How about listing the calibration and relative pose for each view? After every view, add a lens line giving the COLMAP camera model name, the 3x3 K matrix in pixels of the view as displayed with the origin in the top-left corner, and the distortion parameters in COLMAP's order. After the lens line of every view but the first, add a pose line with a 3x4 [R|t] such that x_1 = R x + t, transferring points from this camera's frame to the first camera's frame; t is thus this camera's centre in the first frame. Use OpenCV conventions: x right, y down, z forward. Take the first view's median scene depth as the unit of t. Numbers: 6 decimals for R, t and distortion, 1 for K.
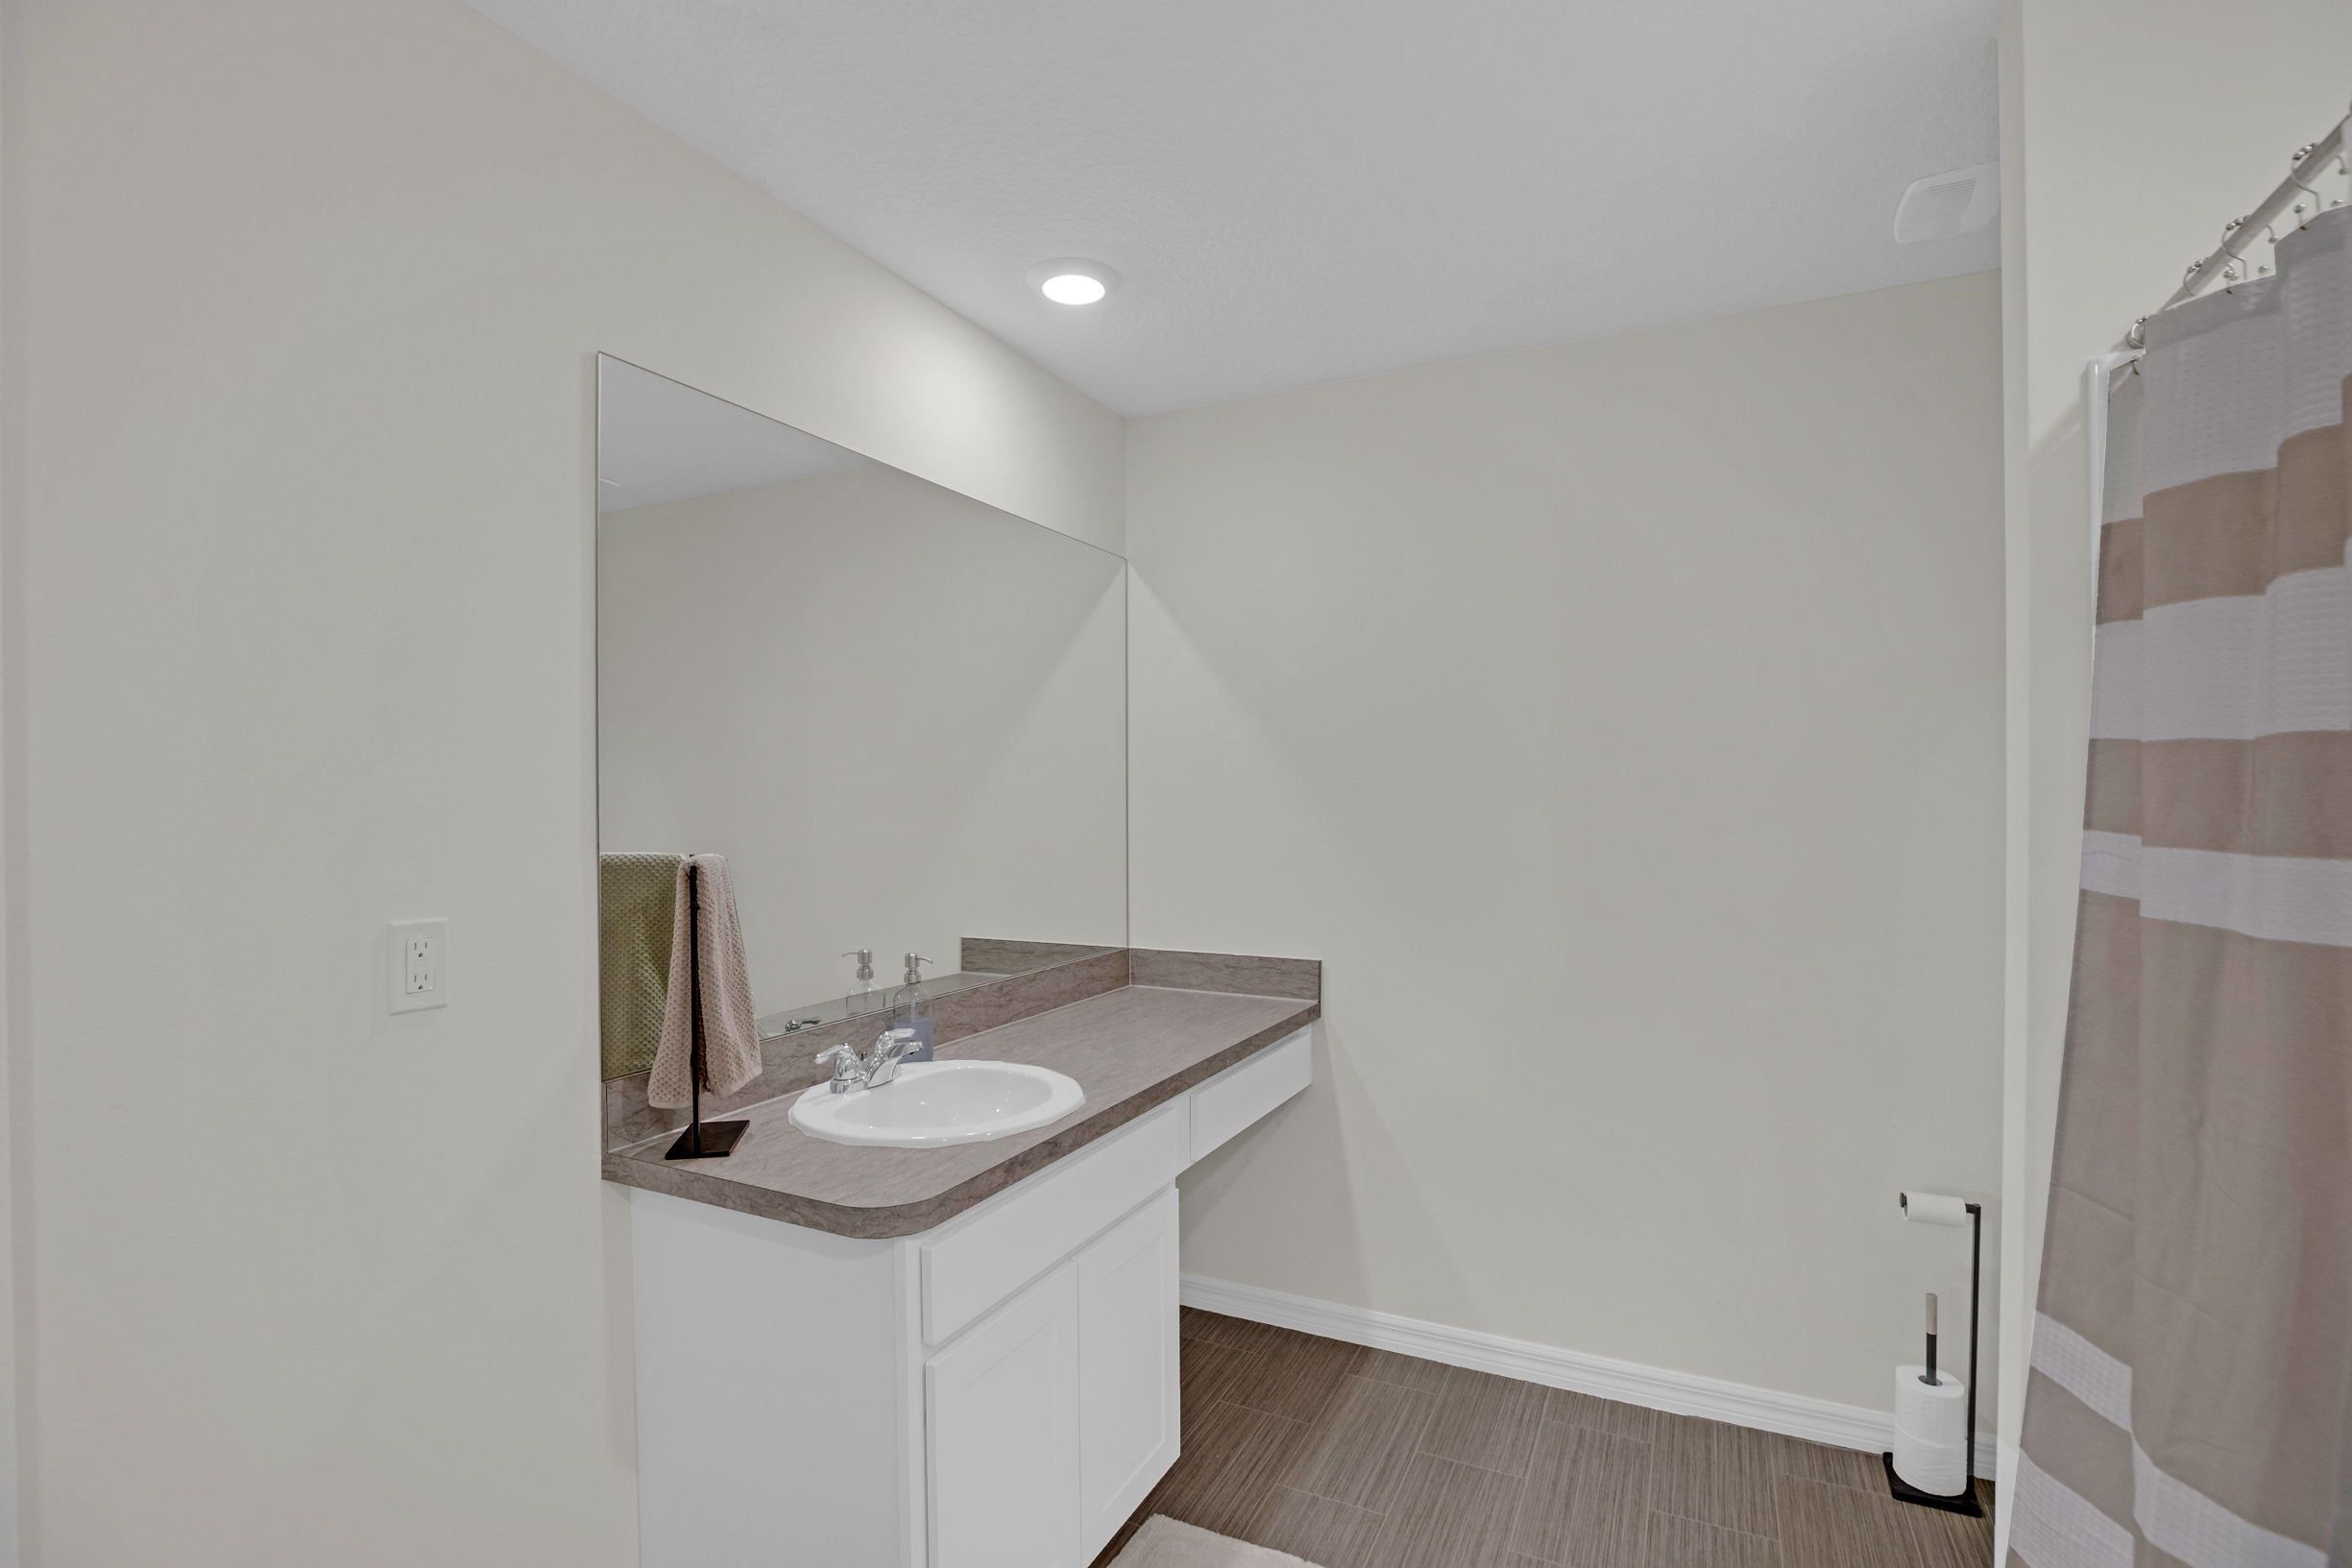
lens RADIAL K [[1082.3, 0, 1212.6], [0, 1082.3, 795.9], [0, 0, 1]] dist [-0.038248, 0.011245]
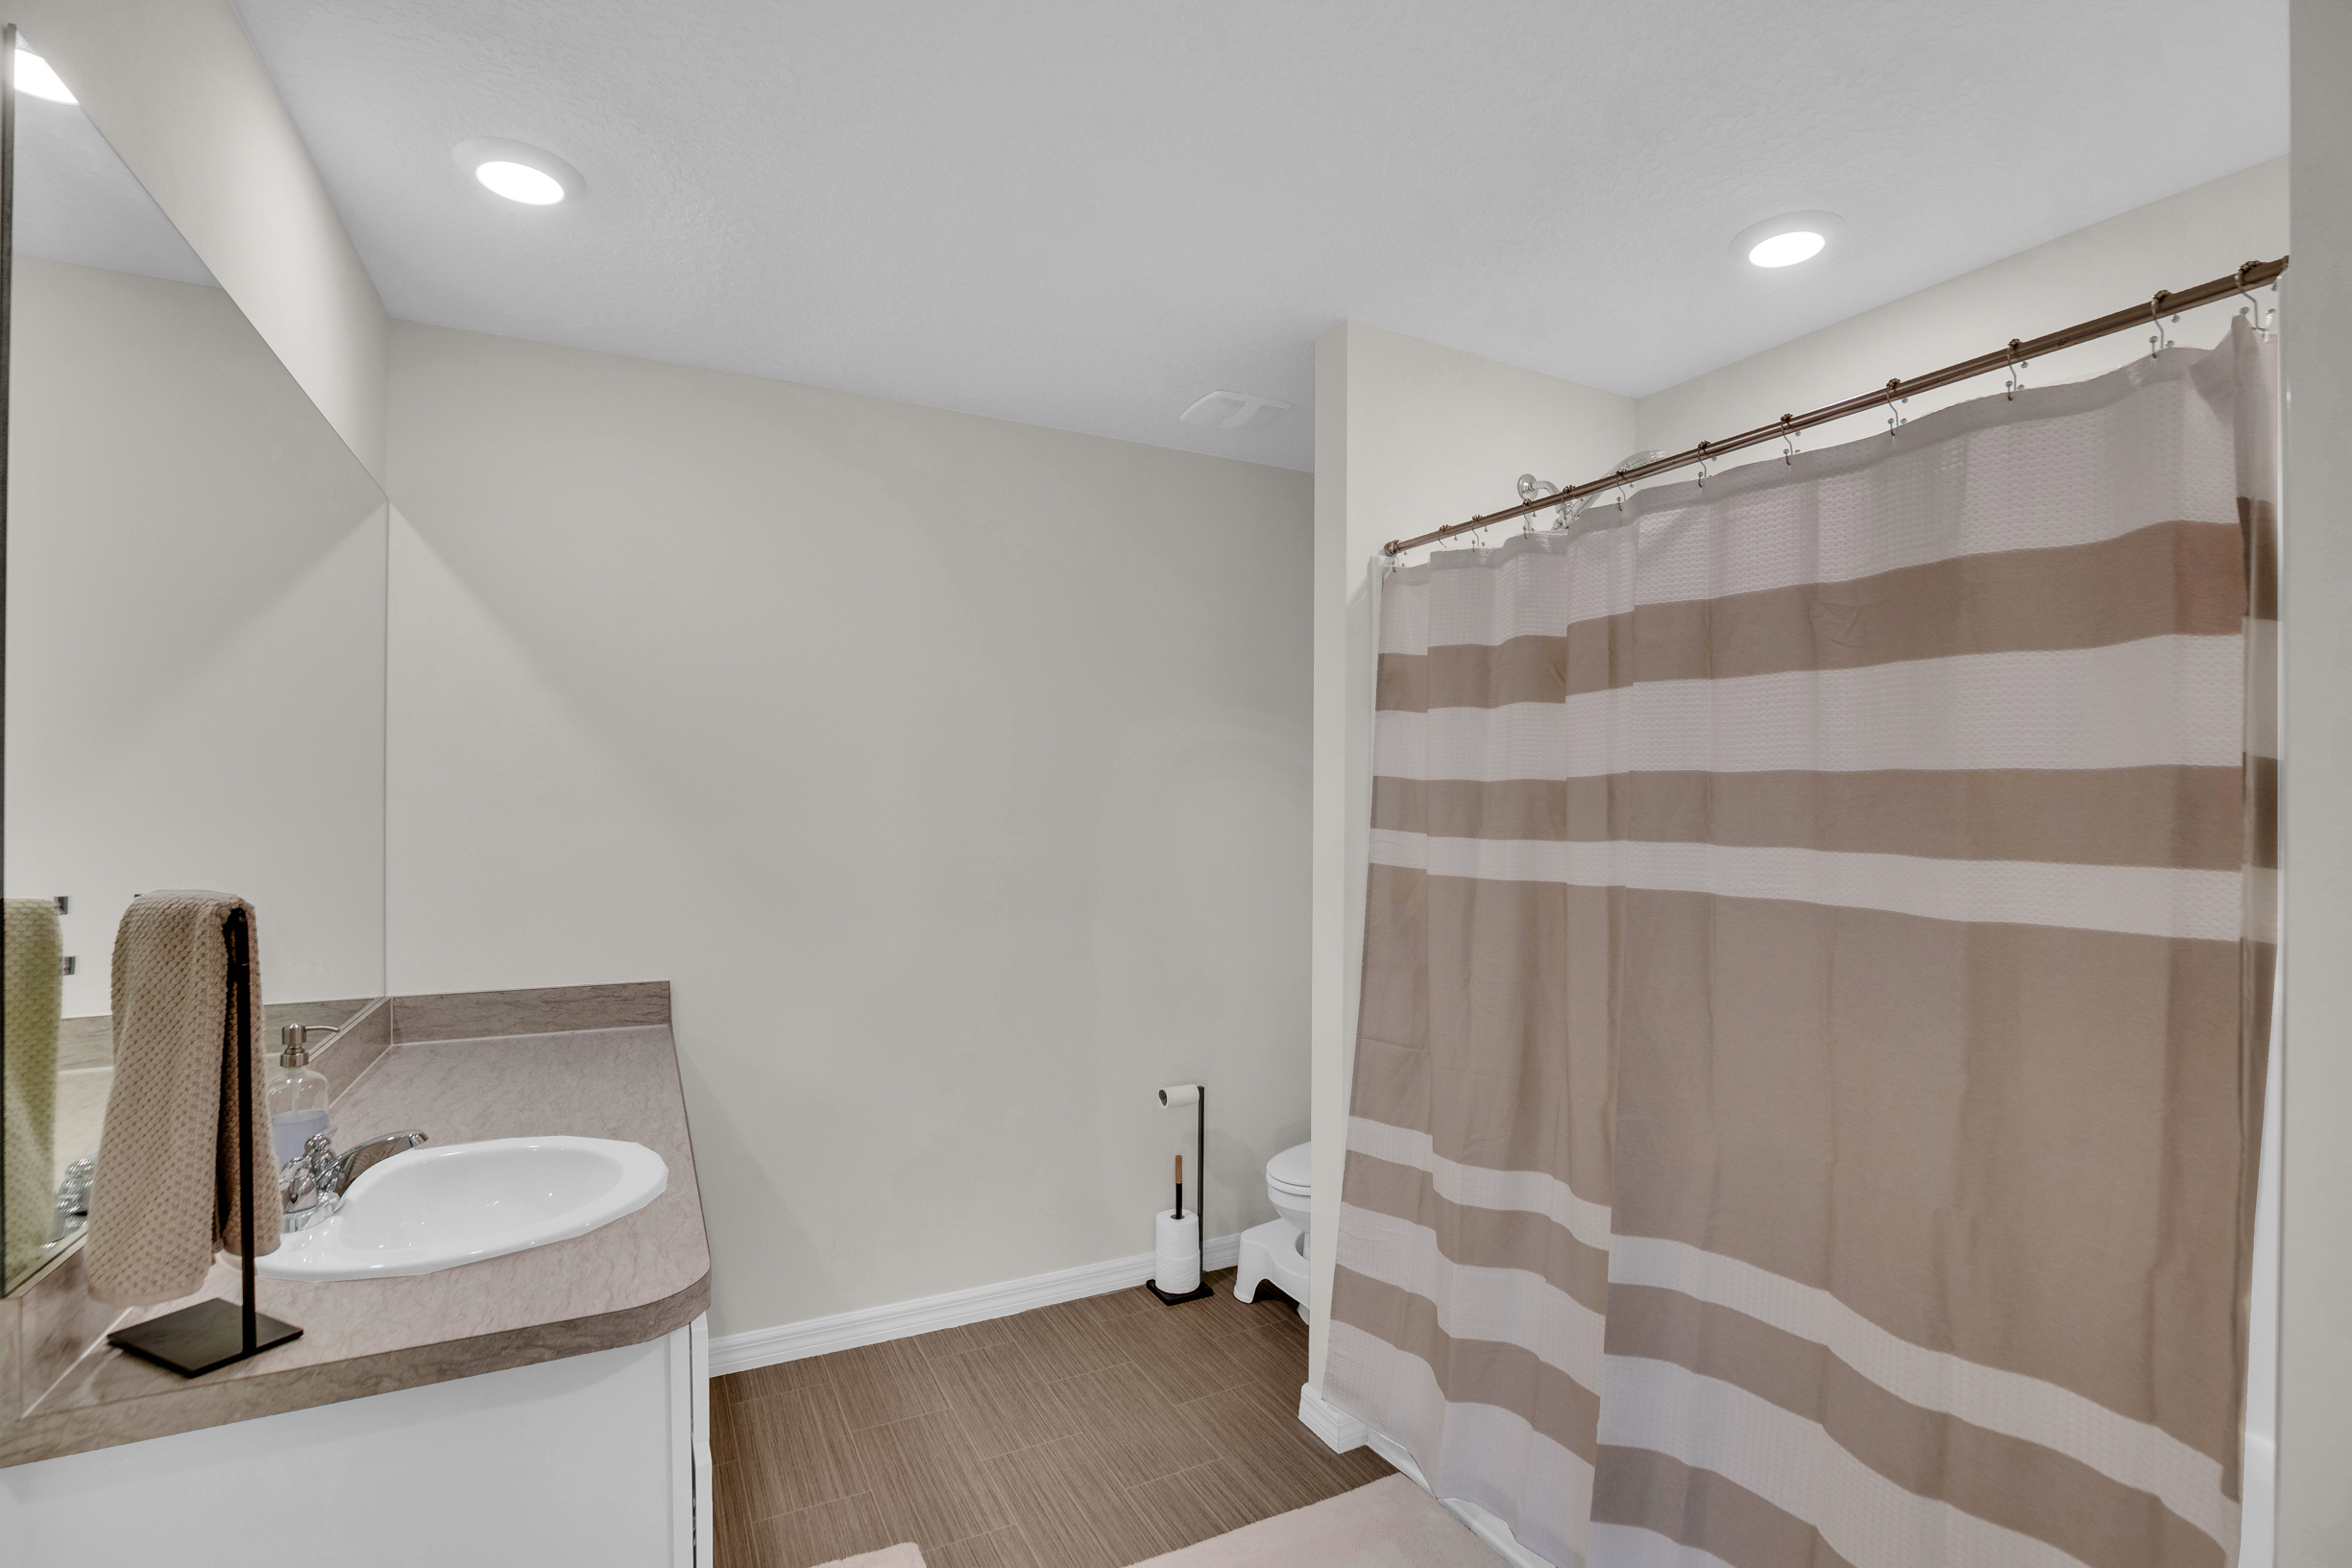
lens RADIAL K [[1082.3, 0, 1181.6], [0, 1082.3, 802.9], [0, 0, 1]] dist [-0.038248, 0.011245]
pose [[0.596437, 0.011304, 0.802580, -0.495746], [-0.007918, 0.999935, -0.008200, 0.004847], [-0.802621, -0.001464, 0.596488, 0.128871]]
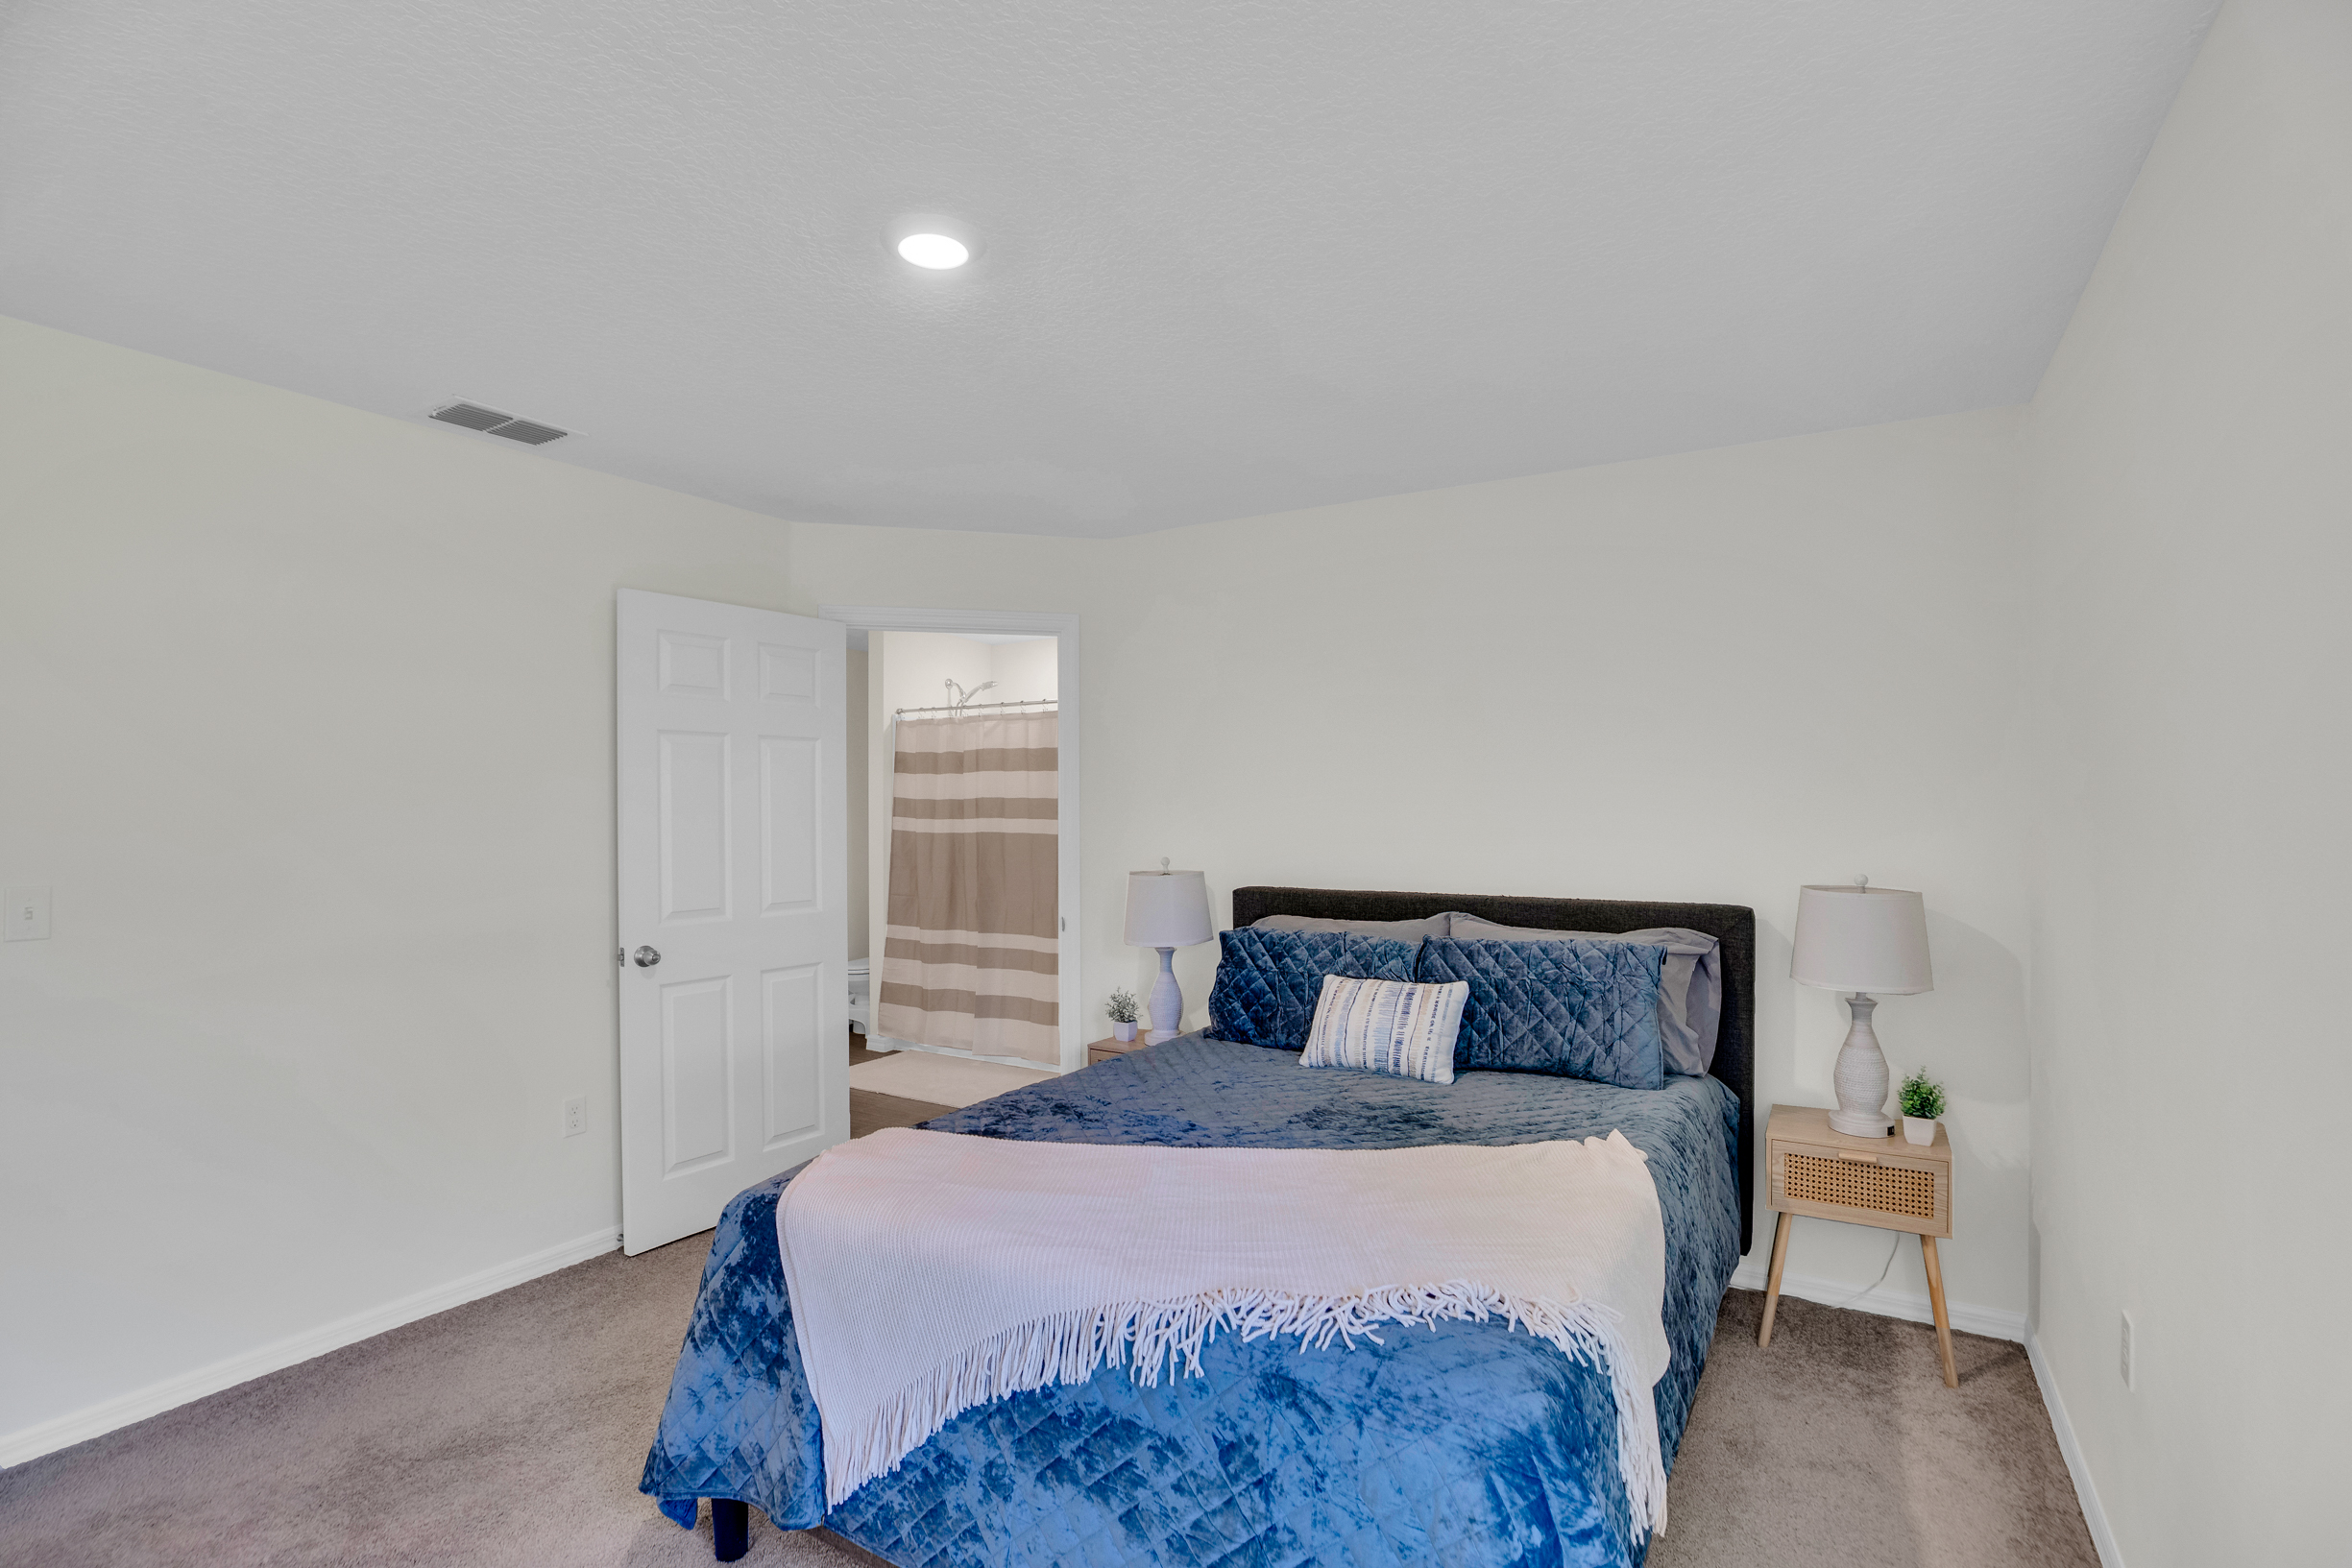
lens RADIAL K [[1082.3, 0, 1188.7], [0, 1082.3, 798.0], [0, 0, 1]] dist [-0.038248, 0.011245]
pose [[0.092067, 0.018536, 0.995580, -2.410211], [0.005323, 0.999803, -0.019107, 0.030022], [-0.995739, 0.007058, 0.091950, -0.459476]]
